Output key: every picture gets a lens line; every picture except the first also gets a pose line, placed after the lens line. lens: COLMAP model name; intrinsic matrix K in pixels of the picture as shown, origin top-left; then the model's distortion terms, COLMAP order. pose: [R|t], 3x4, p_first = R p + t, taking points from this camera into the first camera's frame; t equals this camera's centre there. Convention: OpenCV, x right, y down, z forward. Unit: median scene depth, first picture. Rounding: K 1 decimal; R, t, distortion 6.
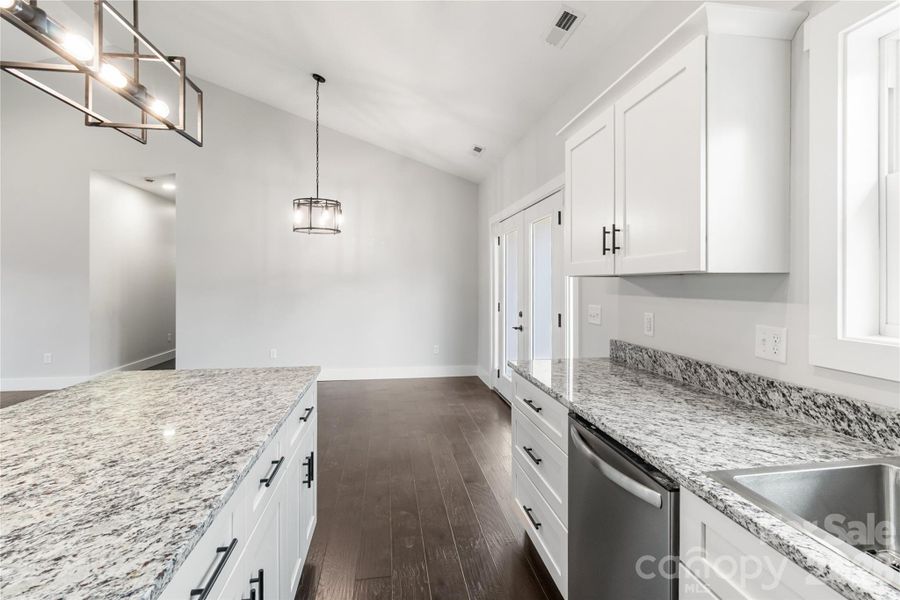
lens RADIAL K [[423.3, 0, 455.4], [0, 423.3, 284.0], [0, 0, 1]] dist [0.003811, -0.000045]
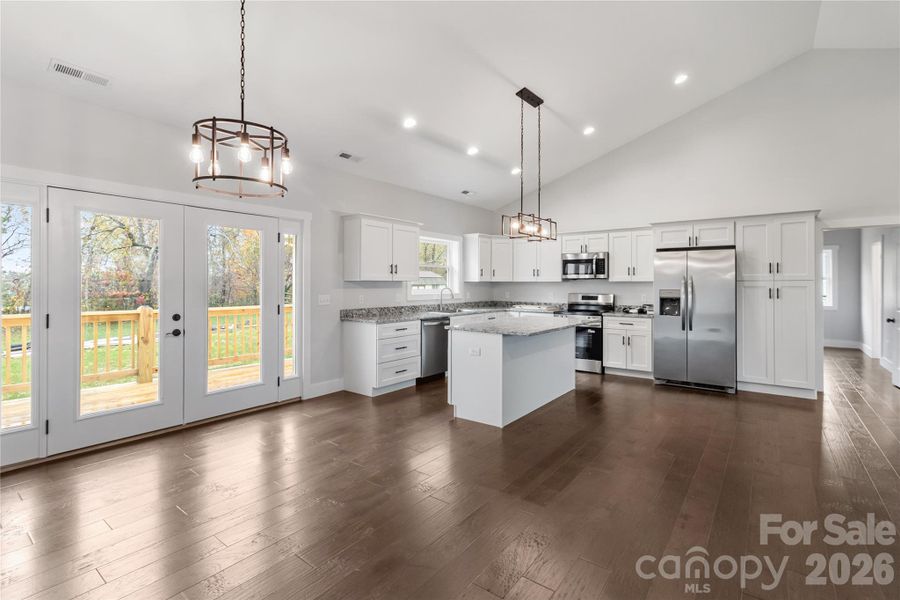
lens RADIAL K [[423.3, 0, 454.7], [0, 423.3, 279.9], [0, 0, 1]] dist [0.003811, -0.000045]
pose [[-0.693323, 0.002491, 0.720623, -2.133505], [-0.004648, 0.999958, -0.007928, -0.007270], [-0.720612, -0.008846, -0.693282, 2.821918]]
